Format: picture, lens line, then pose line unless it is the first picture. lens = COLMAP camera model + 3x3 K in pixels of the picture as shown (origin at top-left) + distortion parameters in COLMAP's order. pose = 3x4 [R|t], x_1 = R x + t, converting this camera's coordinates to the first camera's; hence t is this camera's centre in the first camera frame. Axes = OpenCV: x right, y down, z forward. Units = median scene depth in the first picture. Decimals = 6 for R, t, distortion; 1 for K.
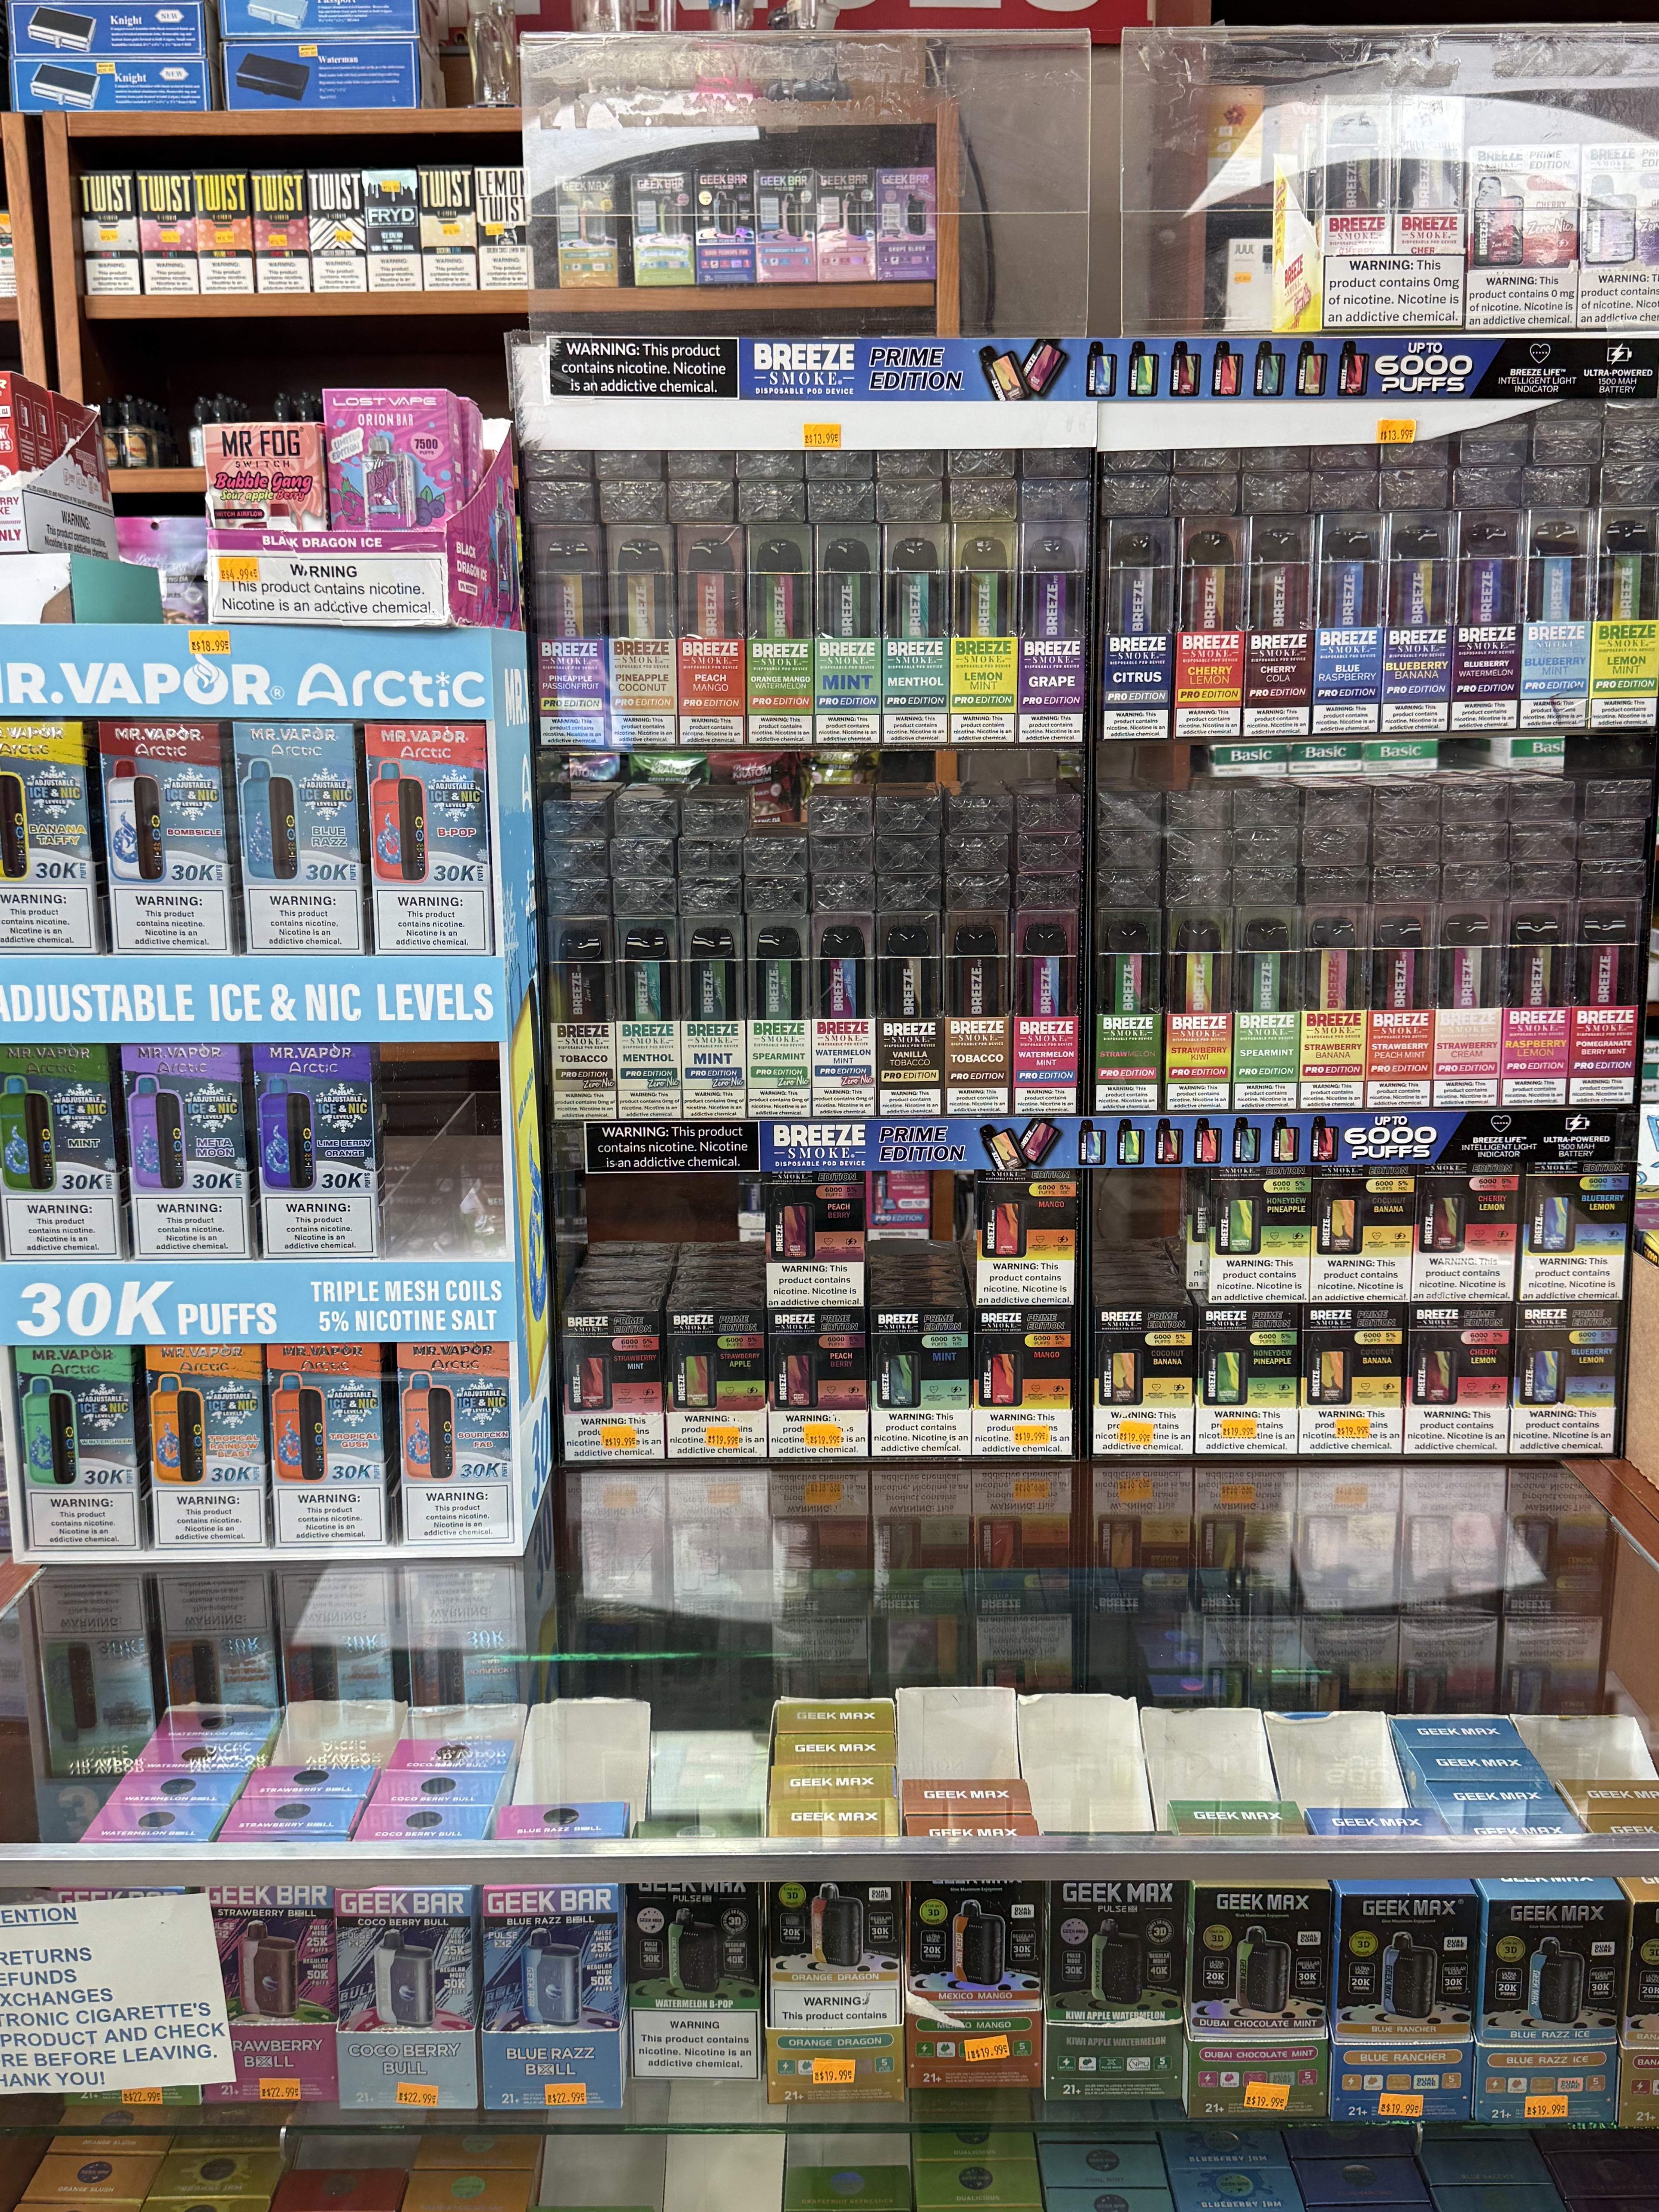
lens RADIAL K [[2083.3, 0, 832.0], [0, 2083.3, 1123.7], [0, 0, 1]] dist [0.013667, 0.000000]
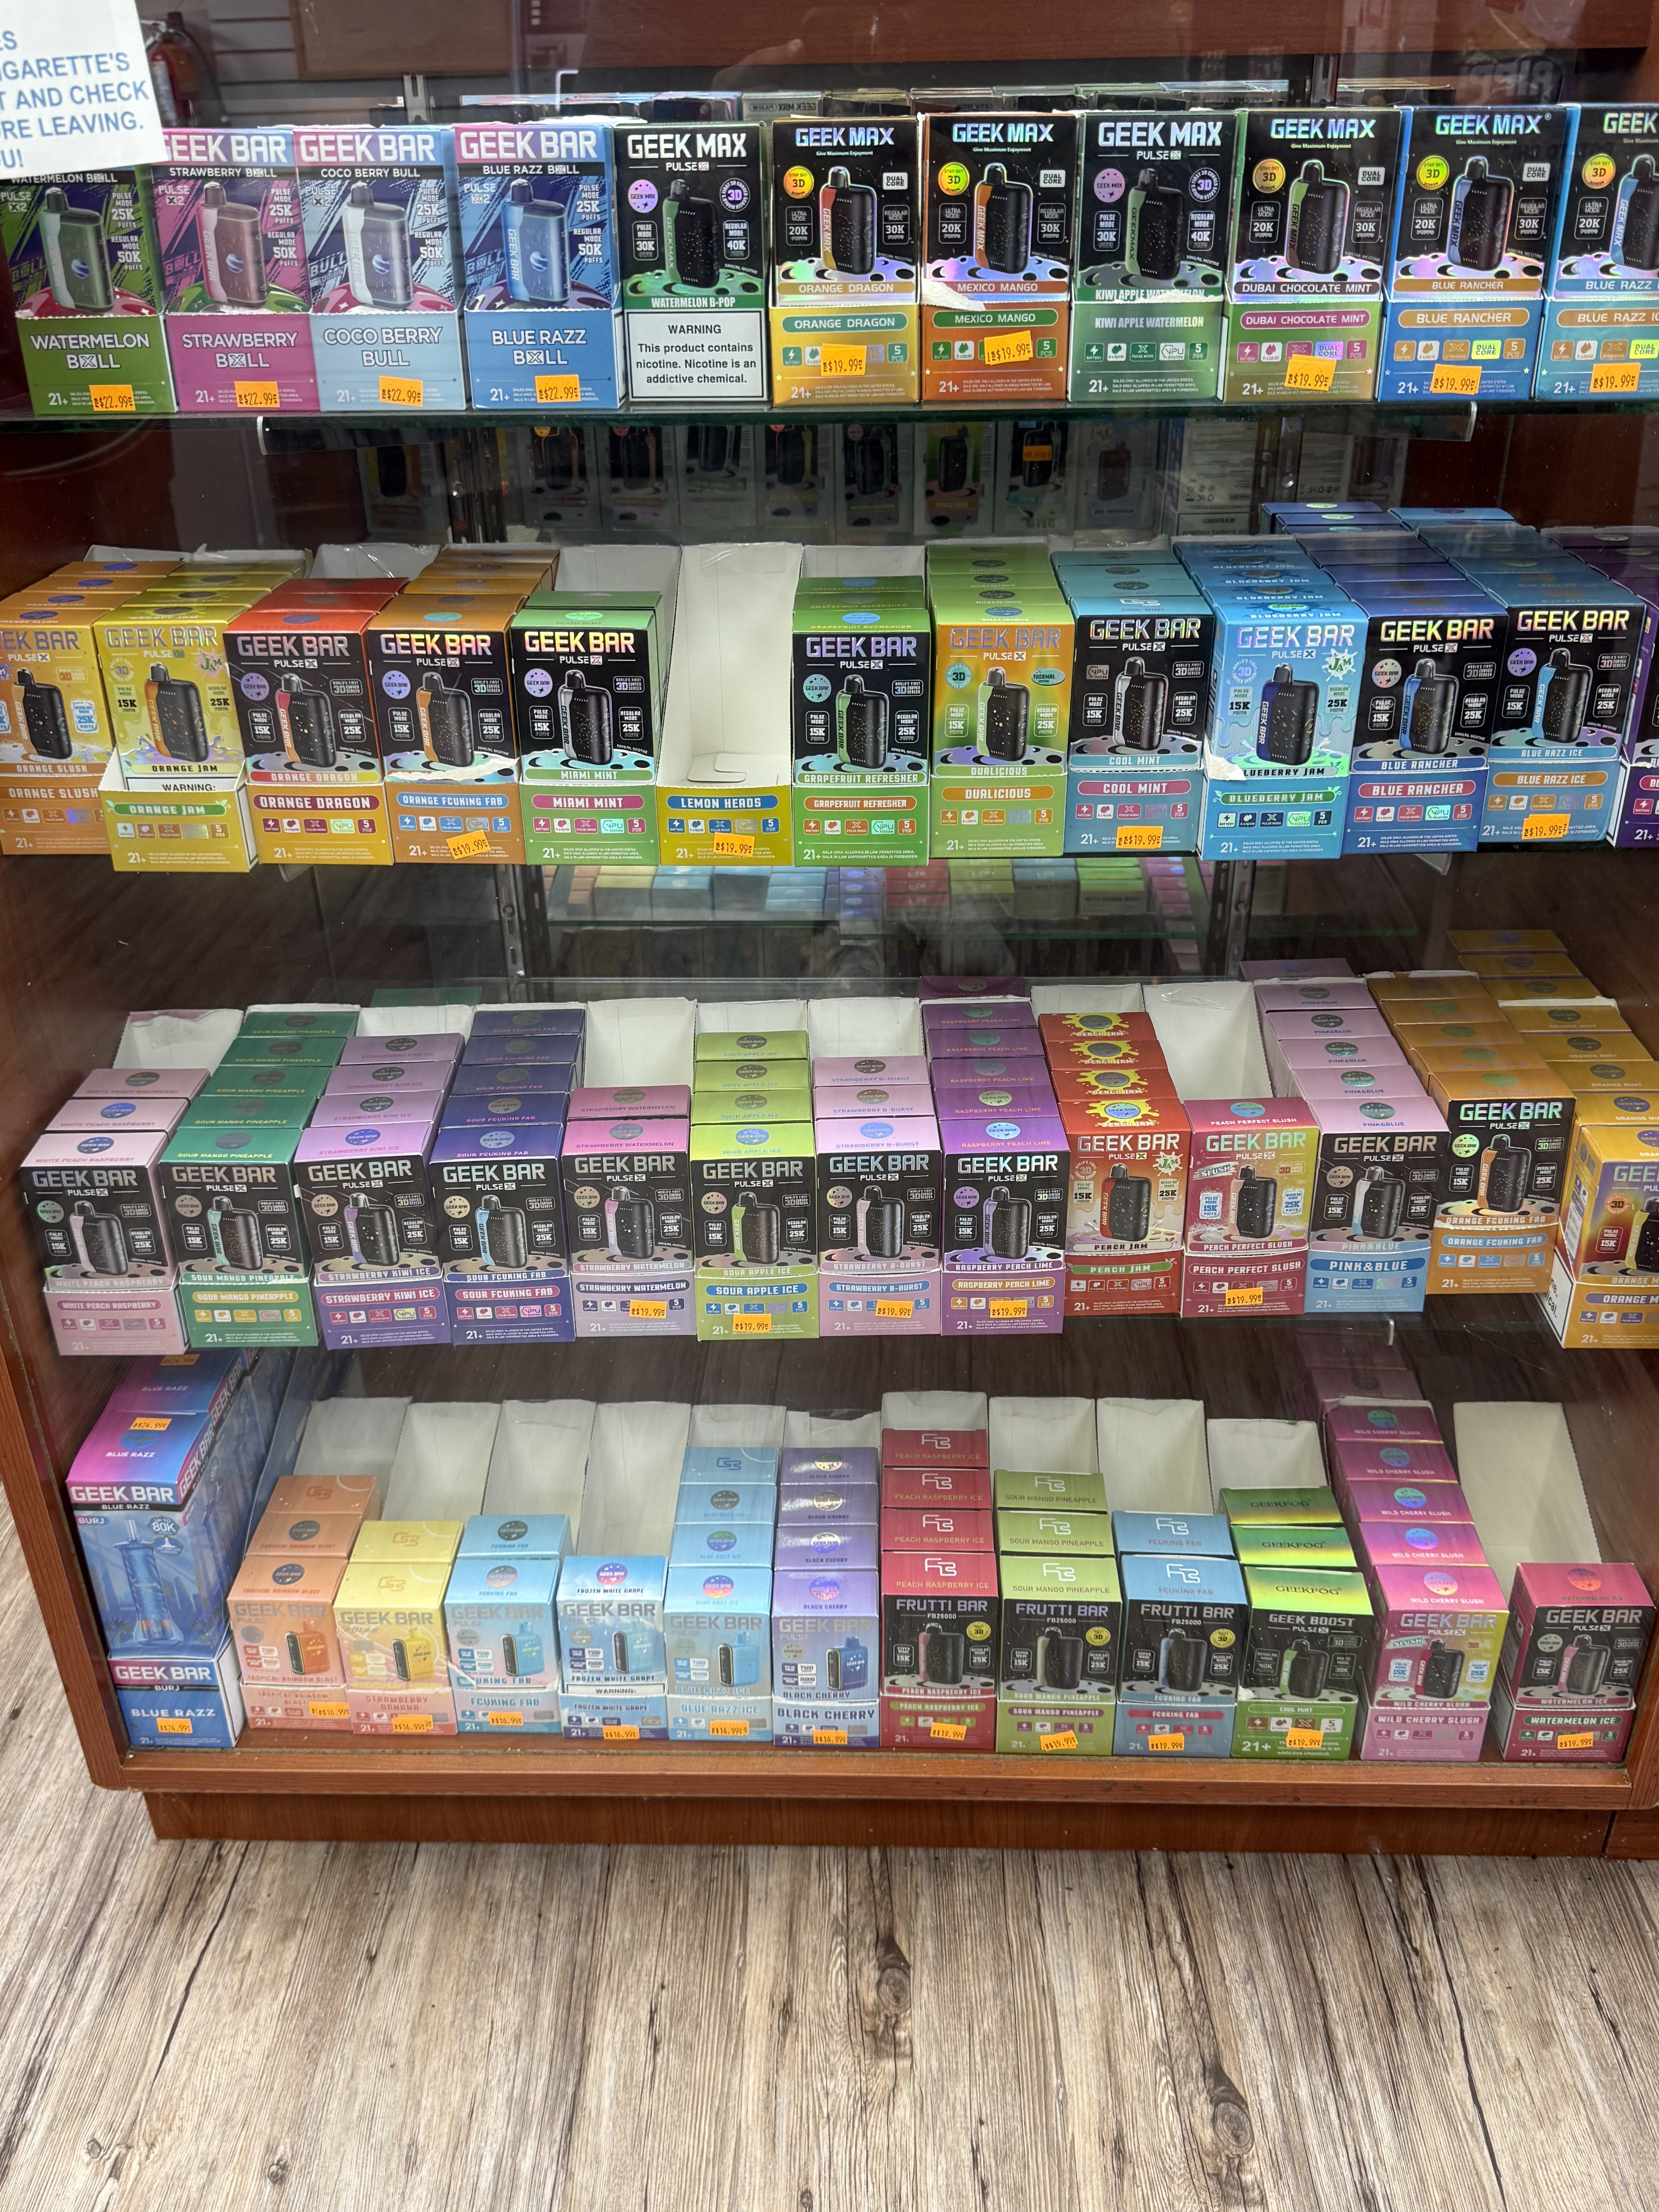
lens RADIAL K [[1886.5, 0, 837.7], [0, 1886.5, 1096.2], [0, 0, 1]] dist [0.056015, -0.084299]
pose [[0.999634, 0.006092, -0.026341, 0.020060], [0.002253, 0.952122, 0.305709, 0.450865], [0.026942, -0.305656, 0.951761, 0.082372]]
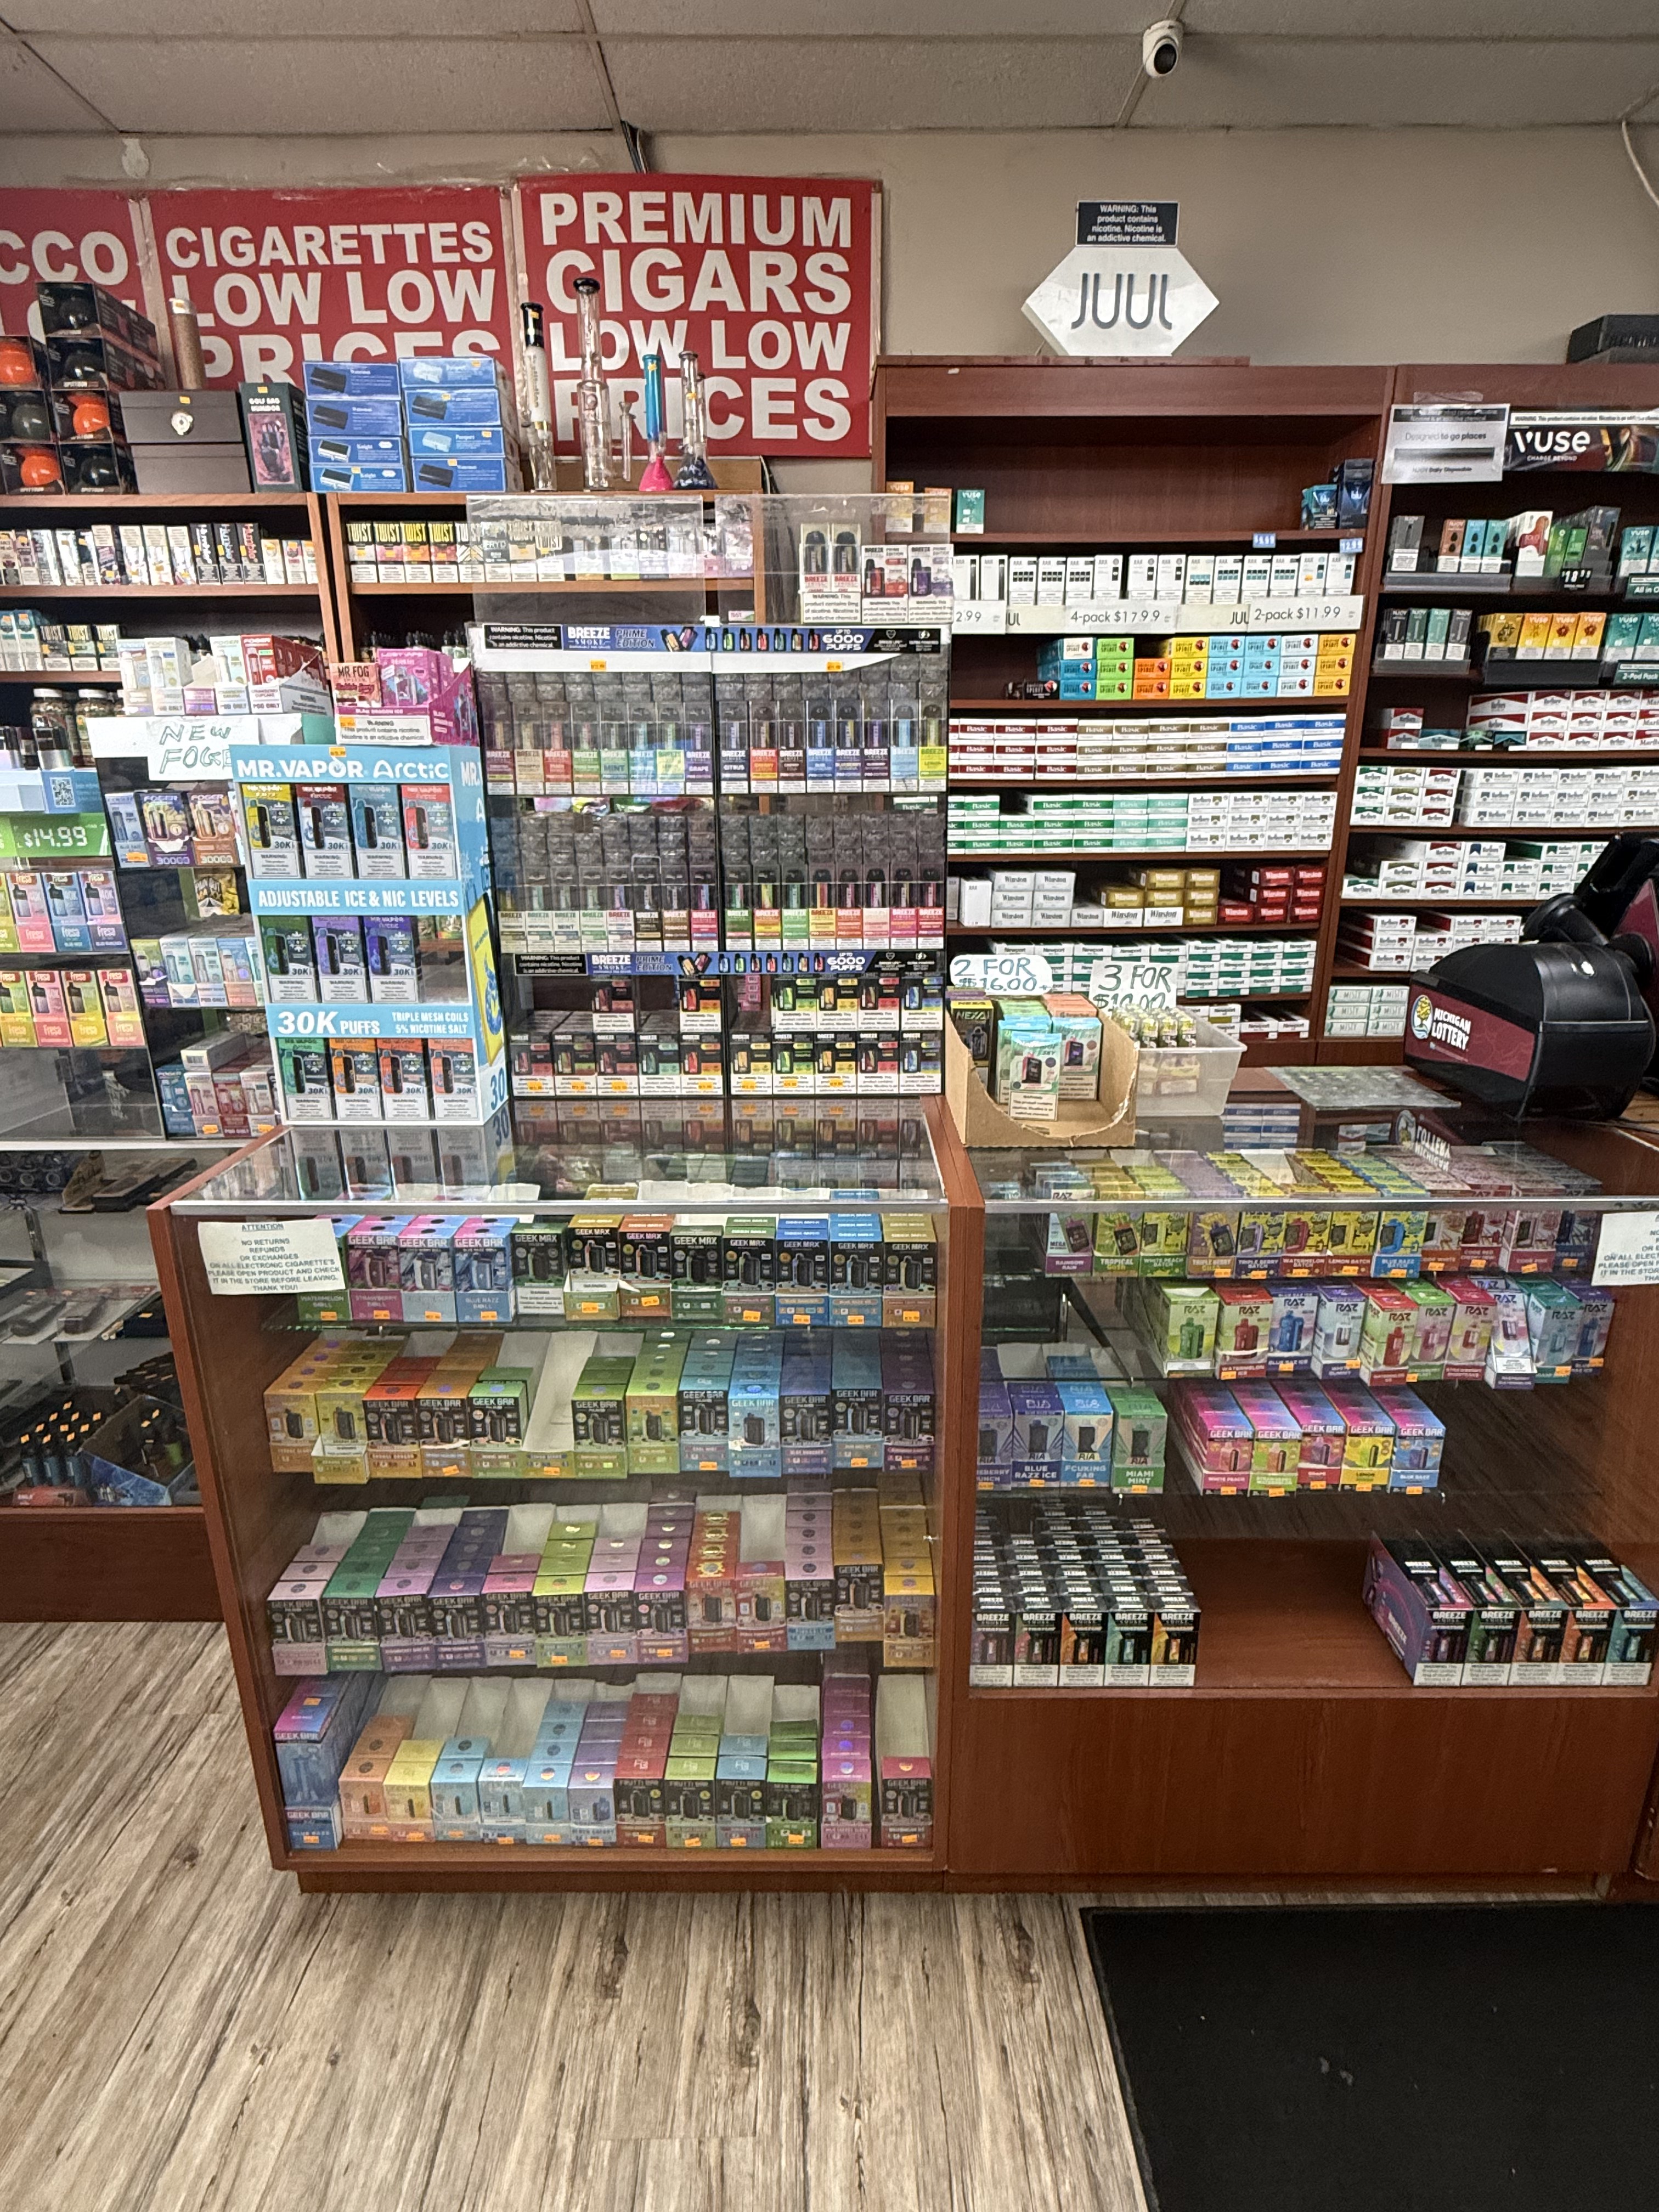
lens RADIAL K [[1105.4, 0, 824.9], [0, 1105.4, 1112.8], [0, 0, 1]] dist [-0.011391, 0.006684]
pose [[0.999979, 0.004999, 0.004084, 0.258620], [-0.005338, 0.996141, 0.087601, 0.075018], [-0.003630, -0.087621, 0.996147, -0.328273]]
